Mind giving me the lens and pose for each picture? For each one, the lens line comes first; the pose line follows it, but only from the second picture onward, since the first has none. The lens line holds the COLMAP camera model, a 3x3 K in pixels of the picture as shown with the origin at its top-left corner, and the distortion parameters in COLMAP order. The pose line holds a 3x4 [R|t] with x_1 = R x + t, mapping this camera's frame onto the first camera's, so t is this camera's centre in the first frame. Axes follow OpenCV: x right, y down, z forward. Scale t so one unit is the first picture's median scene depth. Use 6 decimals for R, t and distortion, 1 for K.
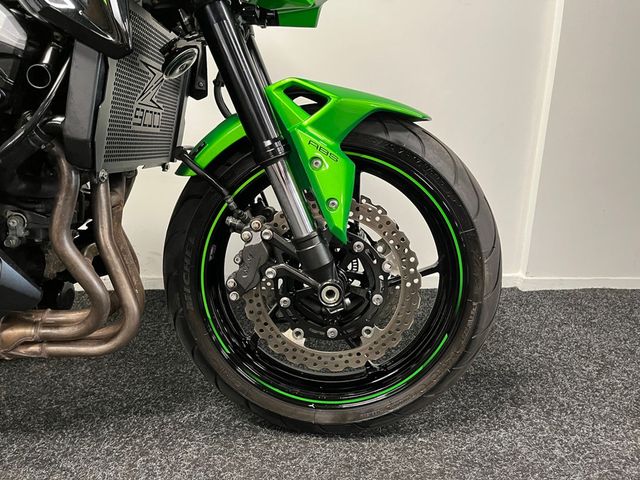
lens RADIAL K [[486.5, 0, 321.1], [0, 486.5, 242.3], [0, 0, 1]] dist [0.090393, -0.125693]
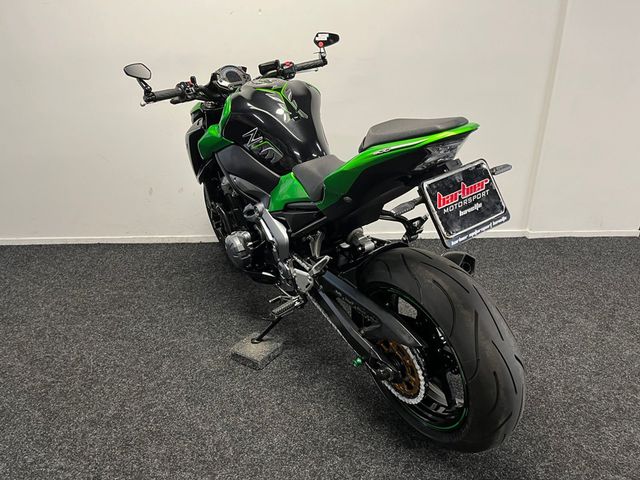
lens RADIAL K [[486.5, 0, 317.8], [0, 486.5, 239.4], [0, 0, 1]] dist [0.090393, -0.125693]
pose [[0.999823, -0.010152, -0.015866, -0.706229], [0.011816, 0.994015, 0.108599, -0.213222], [0.014668, -0.108767, 0.993959, -1.705019]]
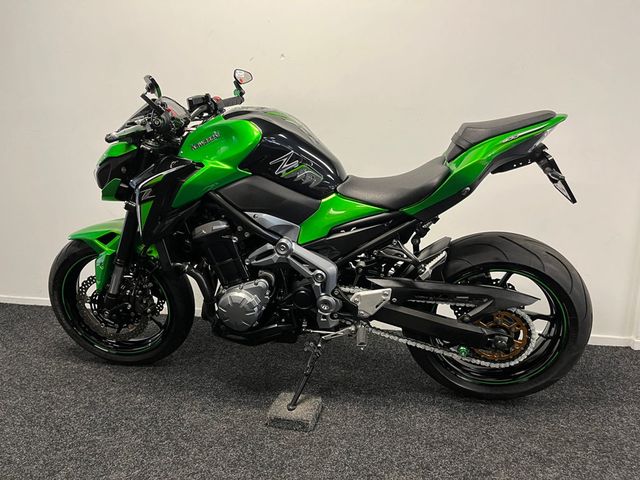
lens RADIAL K [[486.5, 0, 318.5], [0, 486.5, 240.7], [0, 0, 1]] dist [0.090393, -0.125693]
pose [[0.974857, 0.036111, -0.219886, -0.302983], [-0.054128, 0.995601, -0.076473, -0.096242], [0.216157, 0.086452, 0.972524, -1.050142]]
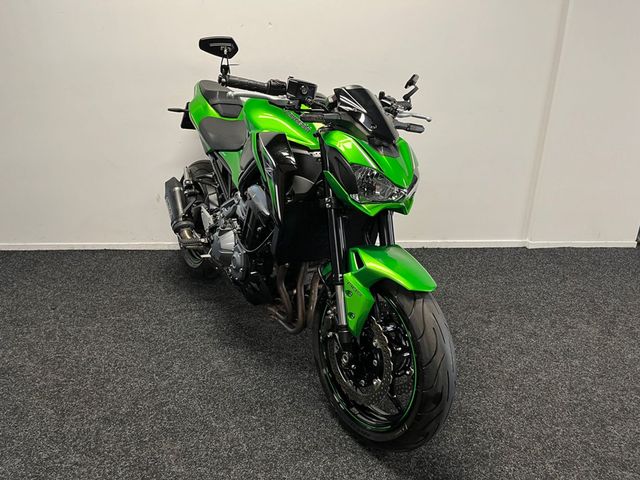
lens RADIAL K [[486.5, 0, 318.6], [0, 486.5, 239.4], [0, 0, 1]] dist [0.090393, -0.125693]
pose [[0.999997, -0.001829, -0.001808, -0.780239], [0.001959, 0.997209, 0.074630, -0.157363], [0.001667, -0.074633, 0.997210, -1.760059]]
